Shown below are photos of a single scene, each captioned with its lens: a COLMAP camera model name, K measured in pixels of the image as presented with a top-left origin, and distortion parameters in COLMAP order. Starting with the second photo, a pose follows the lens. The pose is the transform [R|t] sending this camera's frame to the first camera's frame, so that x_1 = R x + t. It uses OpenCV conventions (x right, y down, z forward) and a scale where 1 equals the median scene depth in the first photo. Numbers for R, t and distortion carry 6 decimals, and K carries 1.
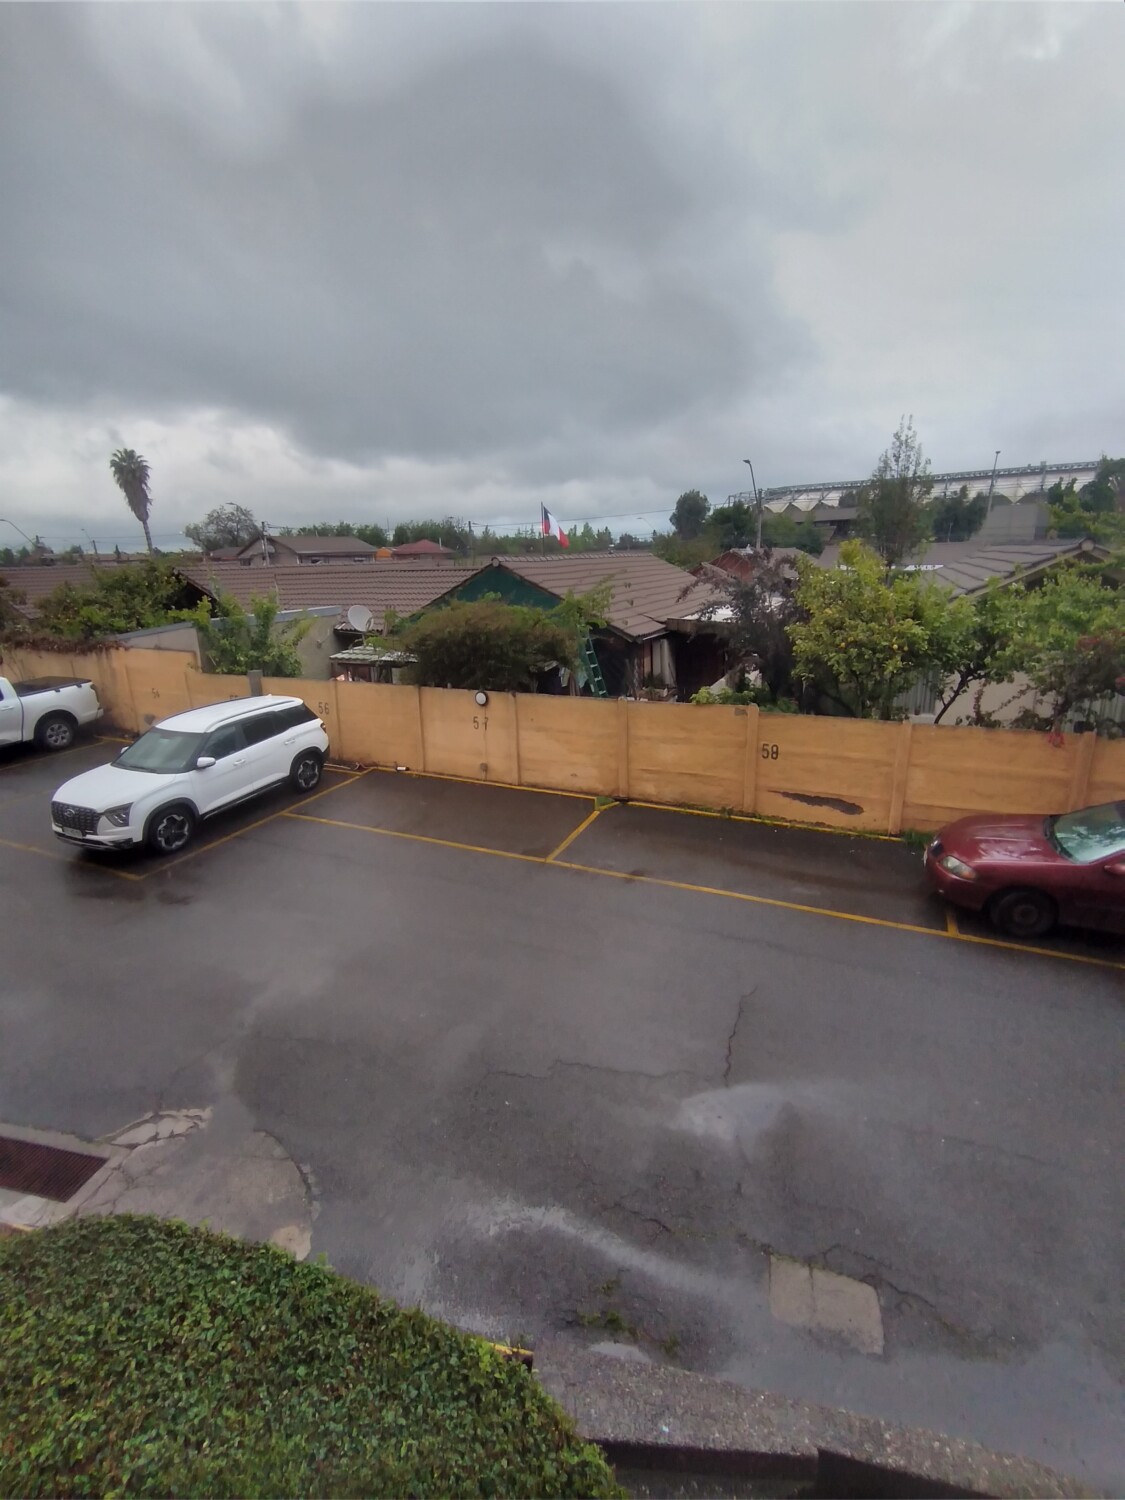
lens RADIAL K [[678.0, 0, 563.9], [0, 678.0, 752.7], [0, 0, 1]] dist [0.001013, -0.000518]
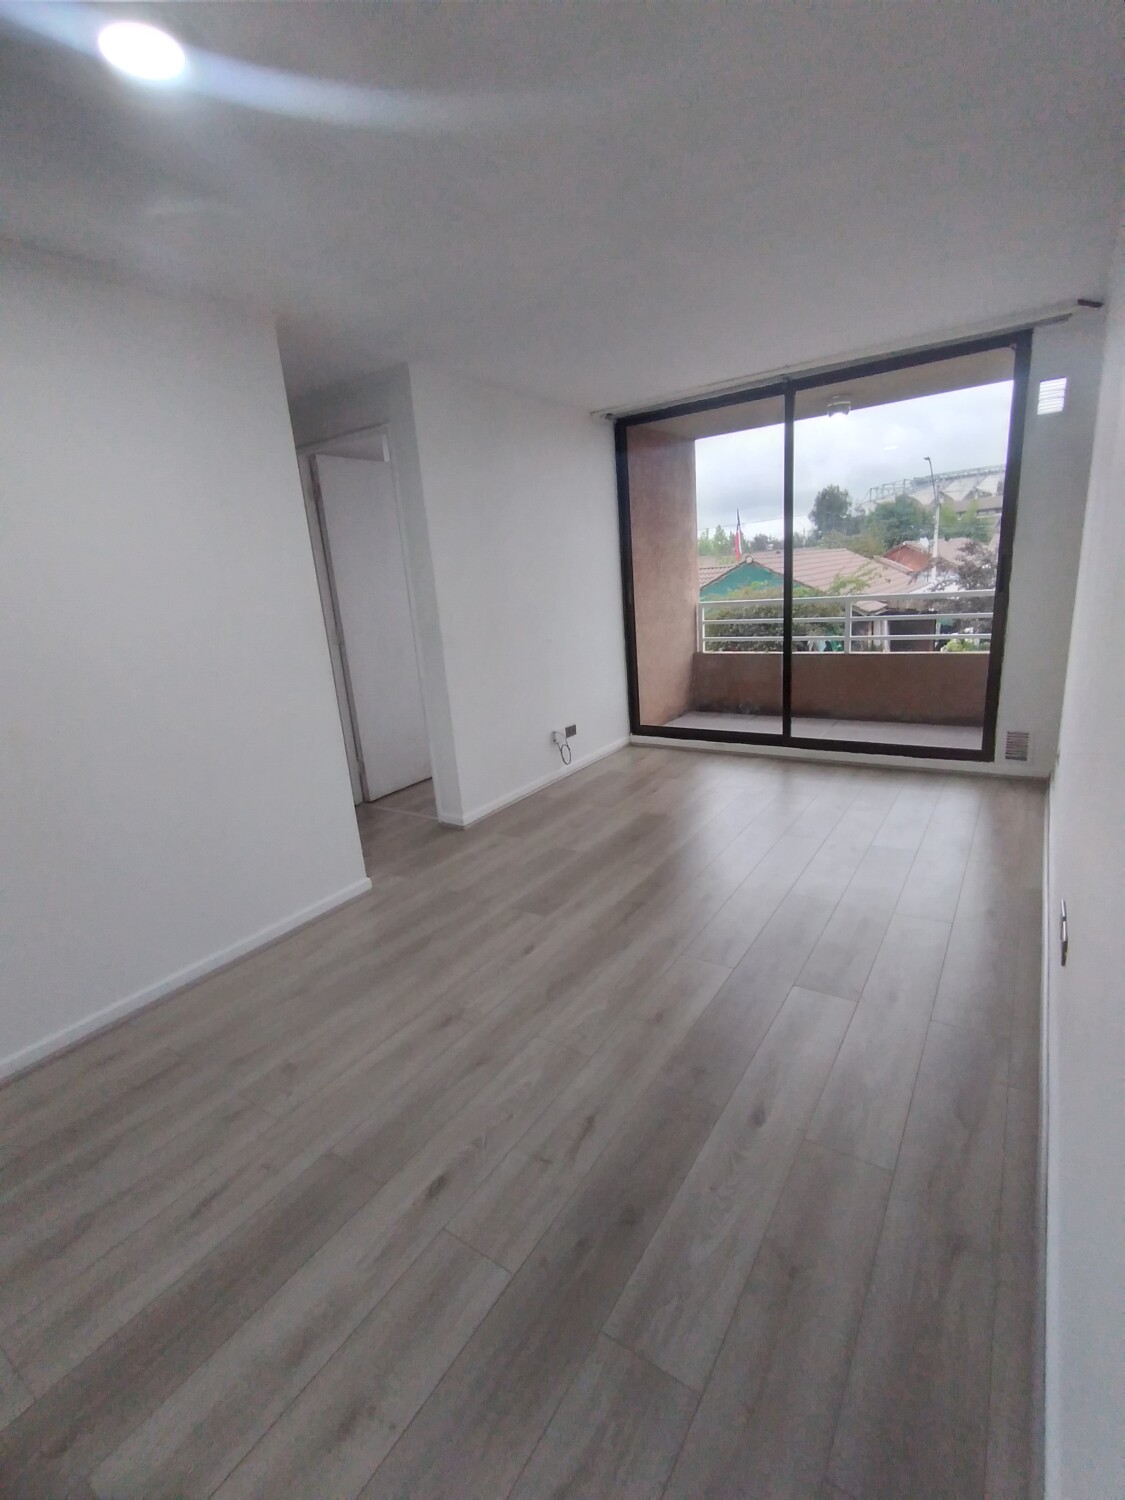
lens RADIAL K [[677.1, 0, 564.4], [0, 677.1, 760.0], [0, 0, 1]] dist [-0.000101, 0.000141]
pose [[0.984462, -0.003701, -0.175556, -0.299273], [0.003433, 0.999992, -0.001829, 0.134502], [0.175562, 0.001198, 0.984468, -0.437355]]
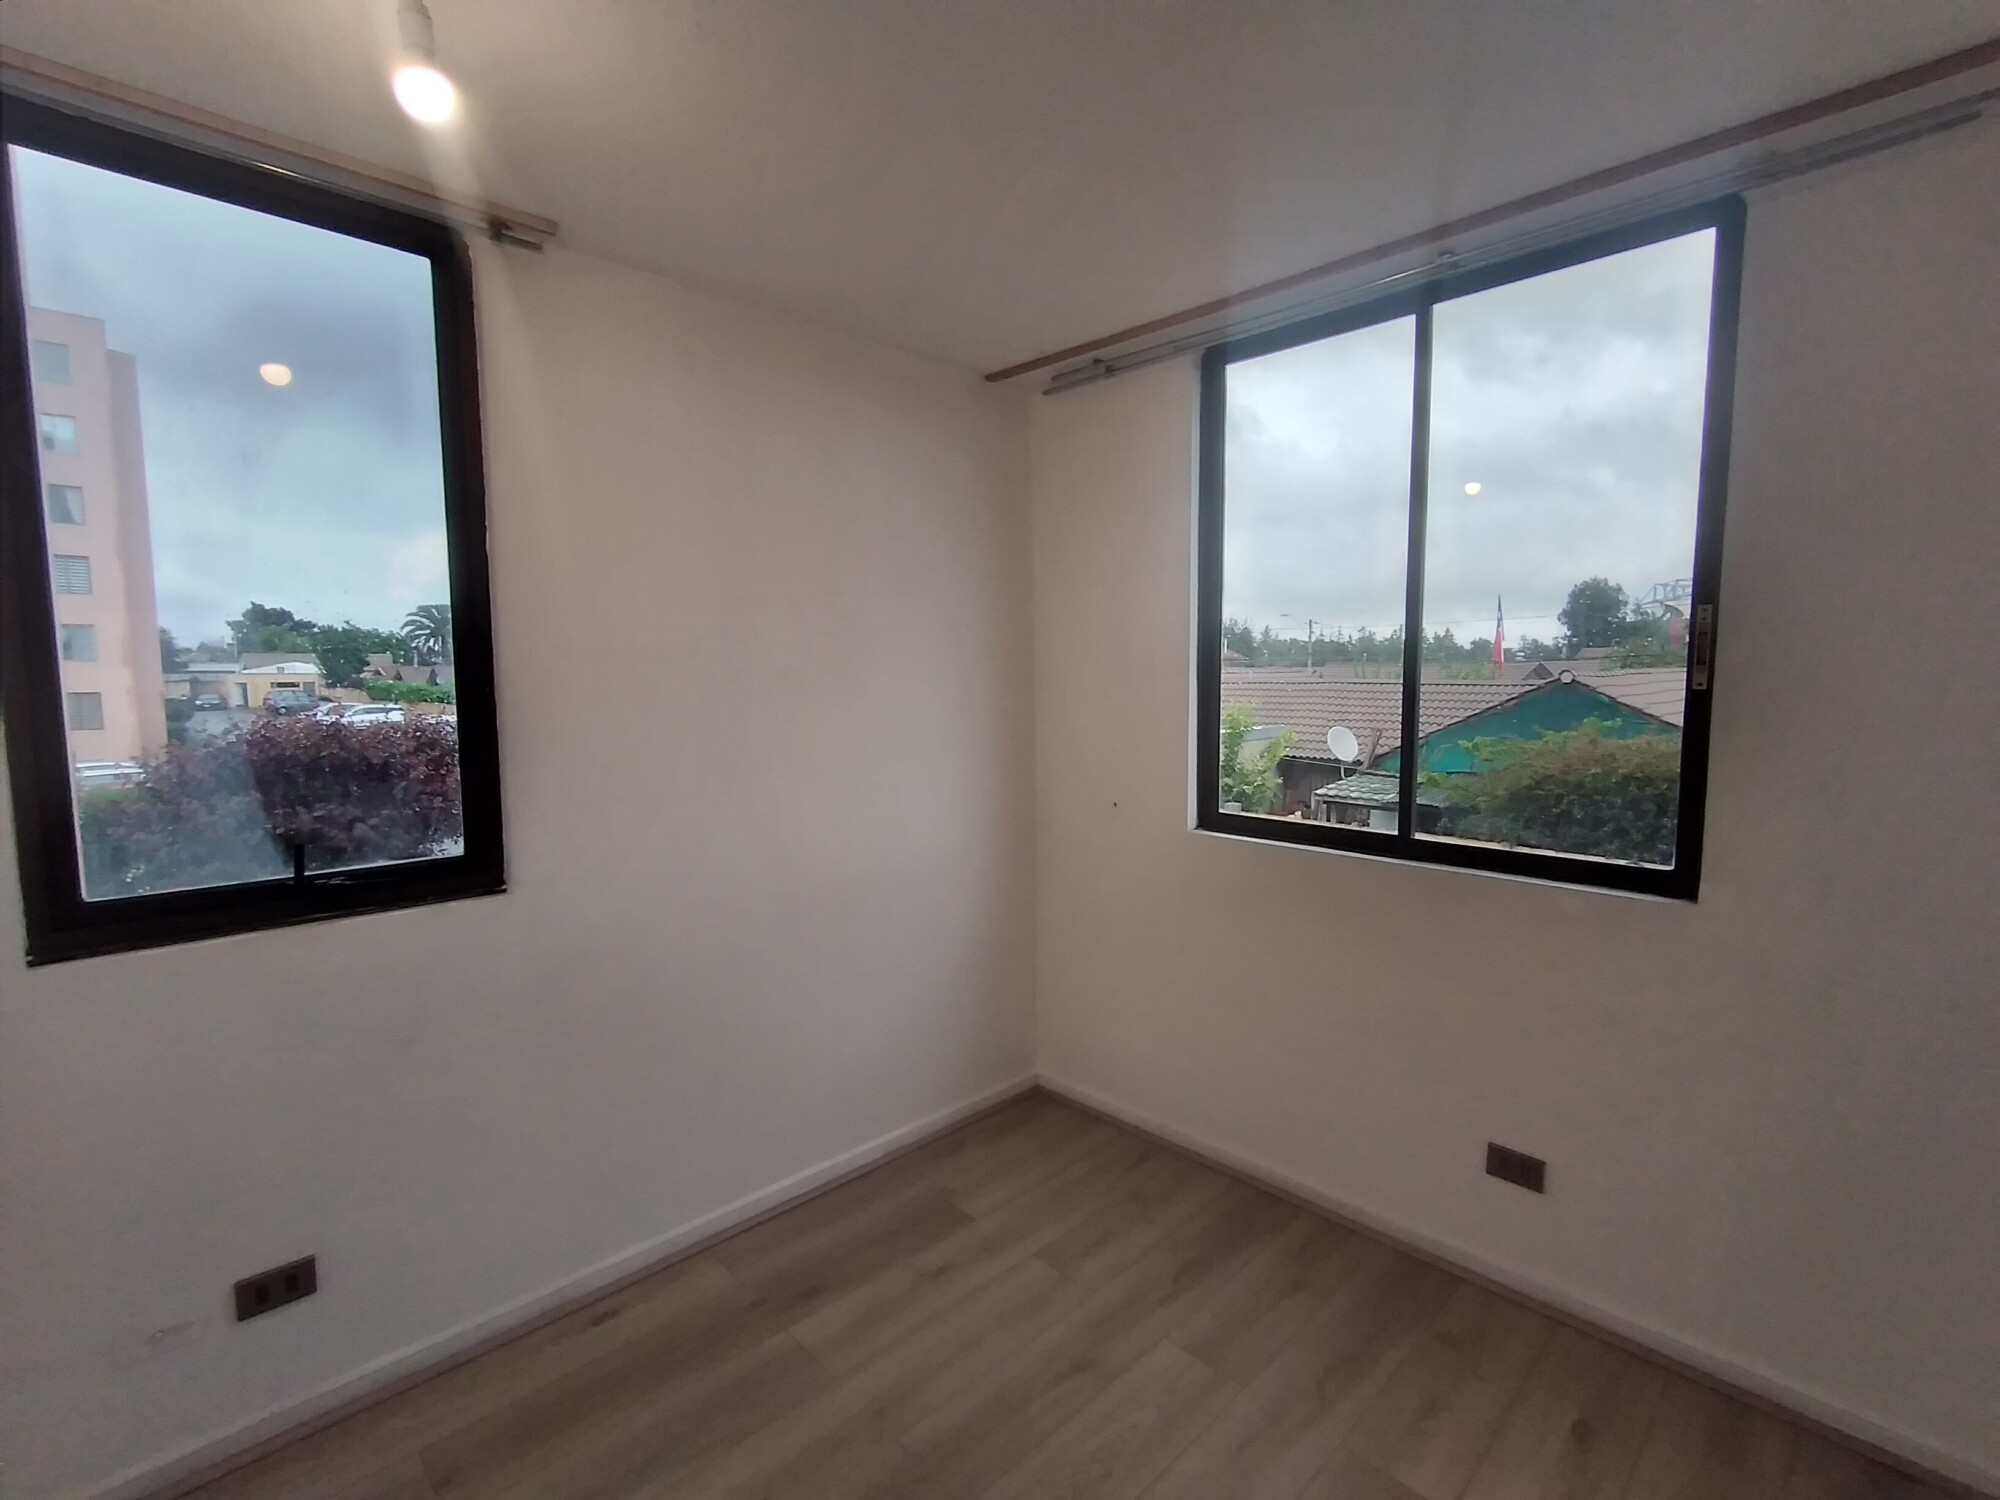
lens RADIAL K [[896.7, 0, 1029.6], [0, 896.7, 747.3], [0, 0, 1]] dist [-0.000773, -0.000210]
pose [[0.937072, 0.050509, -0.345463, -0.406734], [-0.114016, 0.979502, -0.166061, 0.016873], [0.329994, 0.194999, 0.923623, -0.059845]]
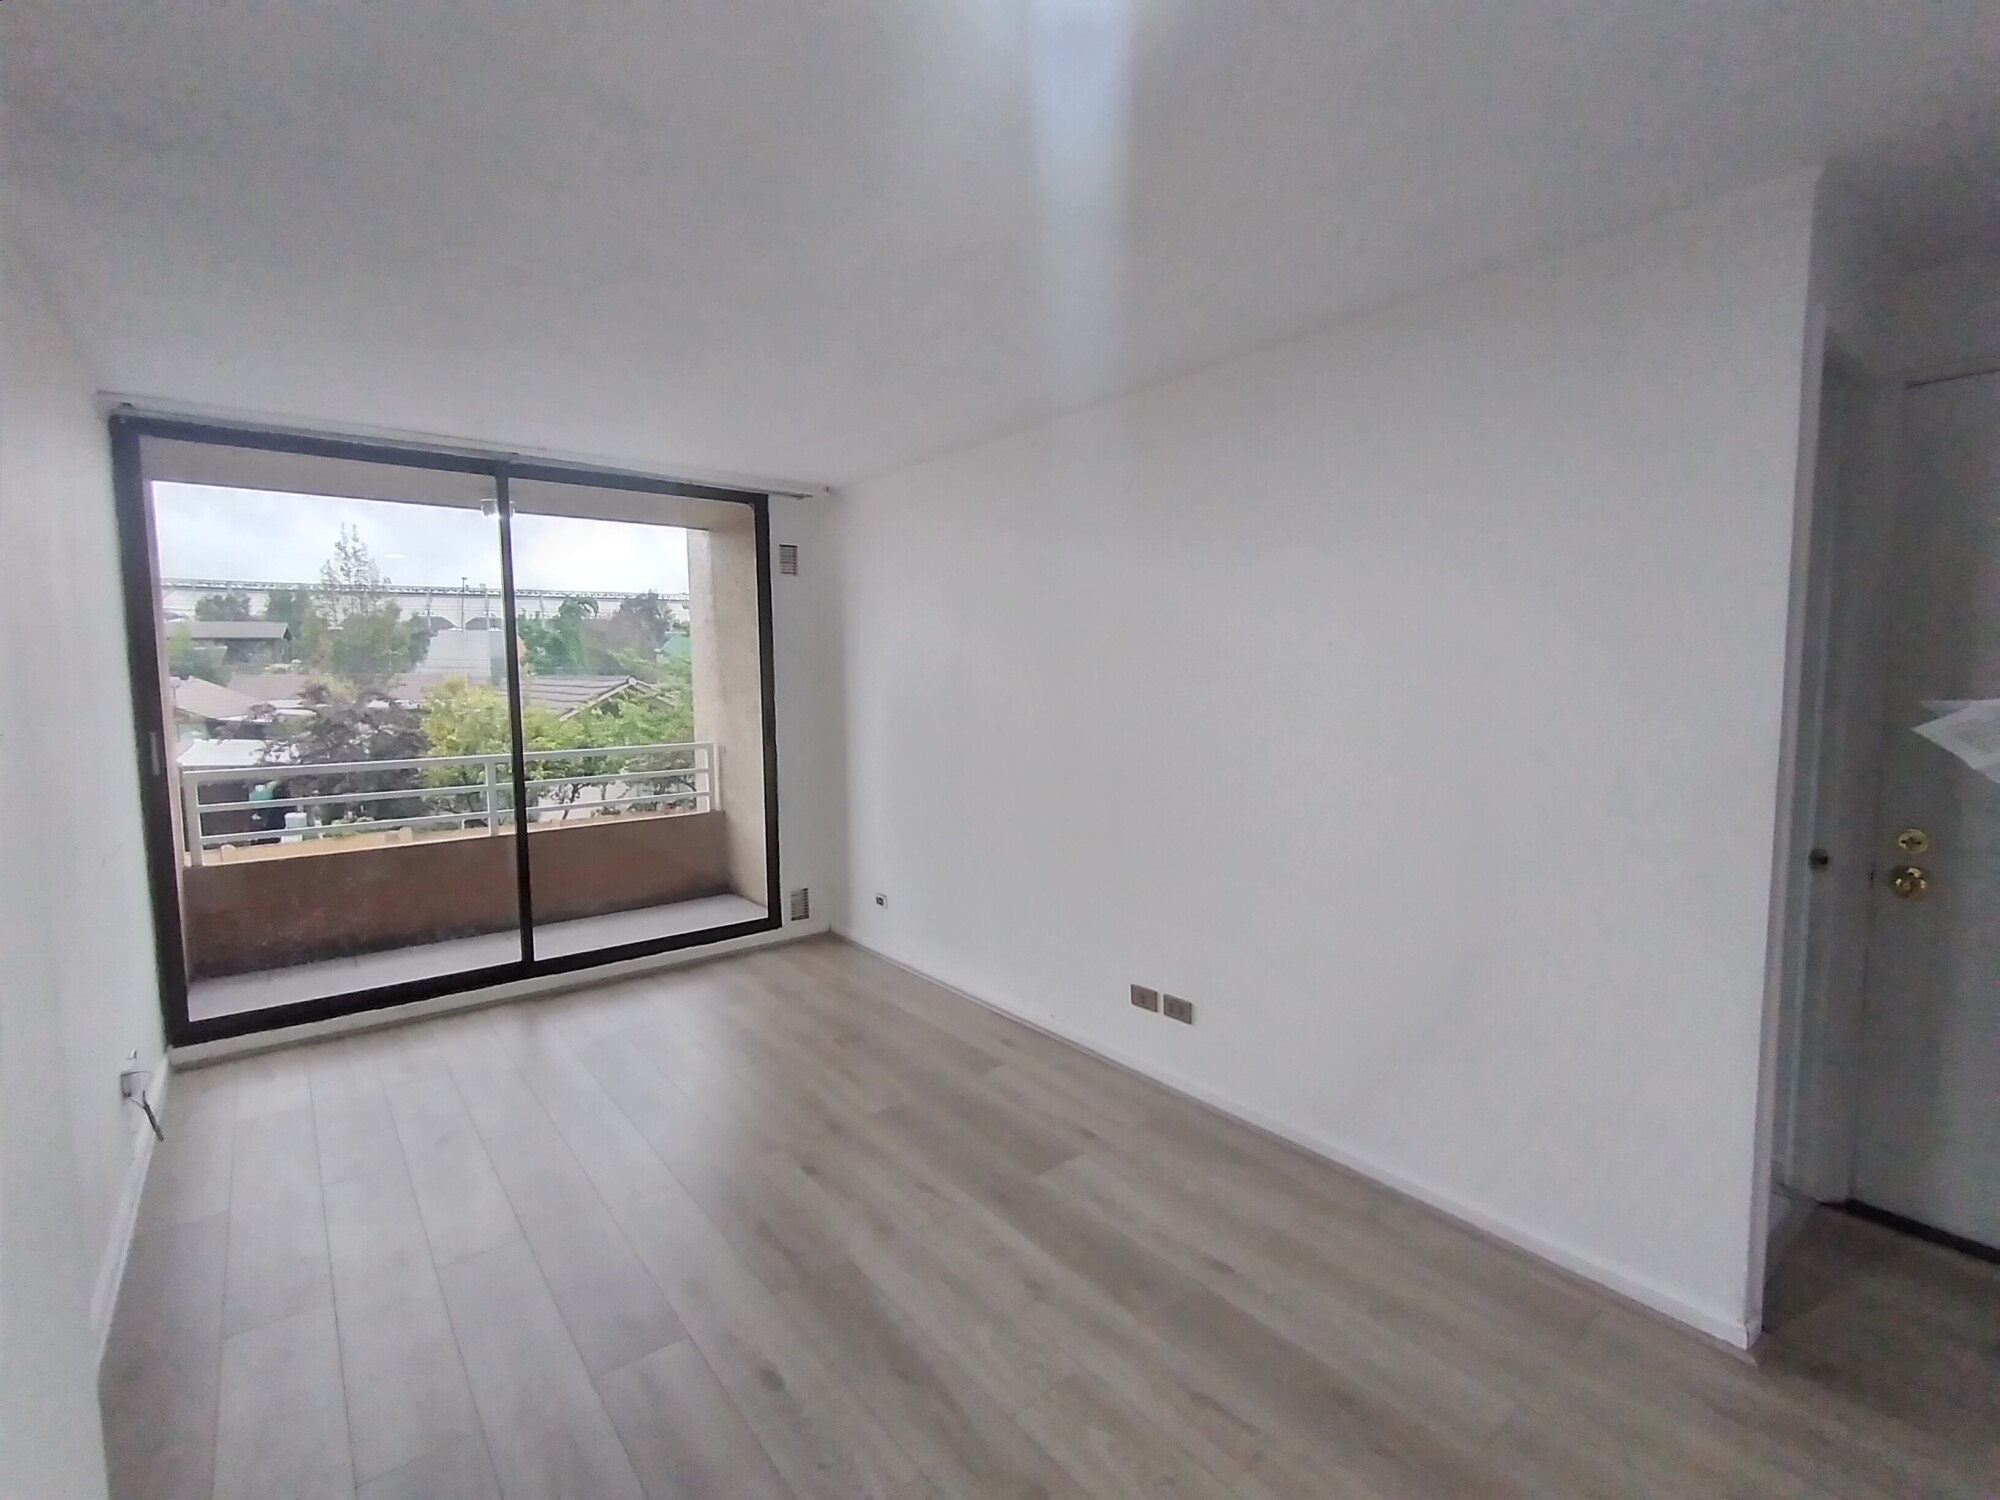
lens RADIAL K [[907.9, 0, 1011.0], [0, 907.9, 752.2], [0, 0, 1]] dist [0.002054, 0.000052]
pose [[0.440999, -0.056257, 0.895743, -0.468444], [0.245545, 0.967519, -0.060124, 0.108687], [-0.863266, 0.246459, 0.440488, -0.356348]]
